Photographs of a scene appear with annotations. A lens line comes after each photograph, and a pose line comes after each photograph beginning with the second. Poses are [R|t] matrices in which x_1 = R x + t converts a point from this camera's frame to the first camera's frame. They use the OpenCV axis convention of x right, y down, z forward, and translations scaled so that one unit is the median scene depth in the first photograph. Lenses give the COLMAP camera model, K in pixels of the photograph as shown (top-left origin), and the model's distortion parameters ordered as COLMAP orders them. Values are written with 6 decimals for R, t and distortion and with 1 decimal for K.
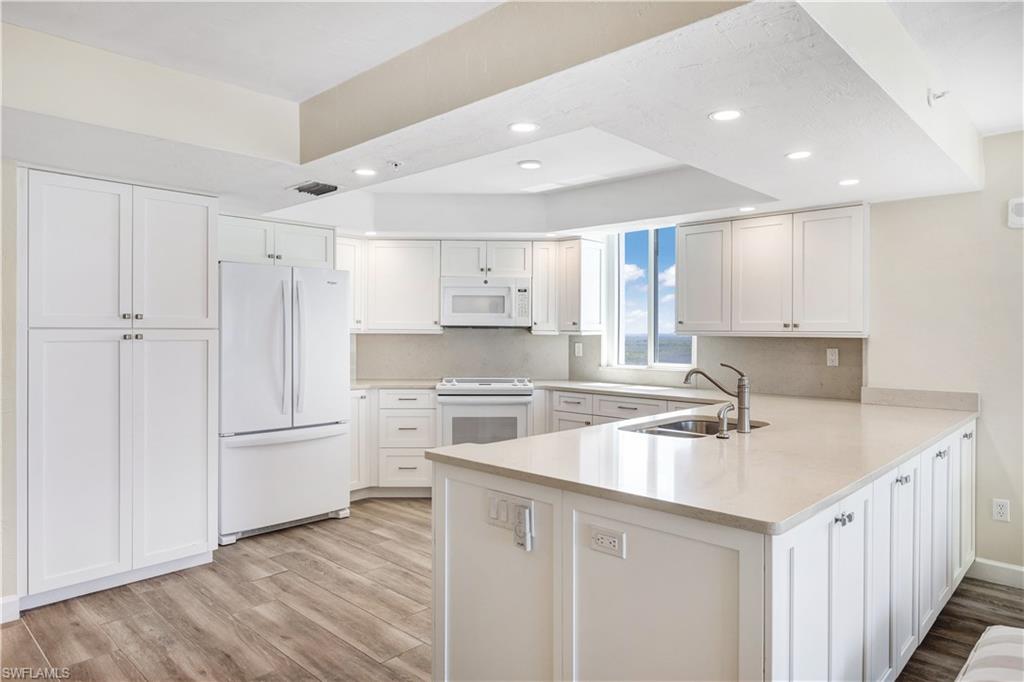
lens RADIAL K [[636.9, 0, 510.7], [0, 636.9, 332.6], [0, 0, 1]] dist [-0.003849, 0.000300]
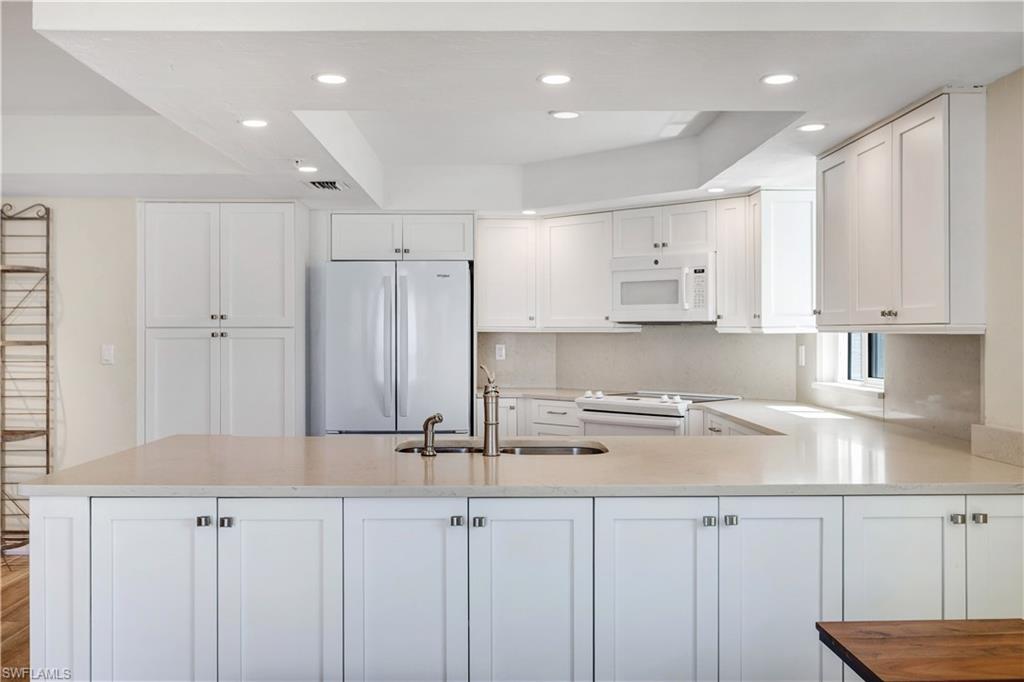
lens RADIAL K [[928.2, 0, 514.9], [0, 928.2, 341.8], [0, 0, 1]] dist [-0.023336, 0.000000]
pose [[0.707179, 0.002329, -0.707031, 0.748461], [0.001624, 0.999987, 0.004918, 0.009279], [0.707033, -0.004626, 0.707165, 0.150391]]
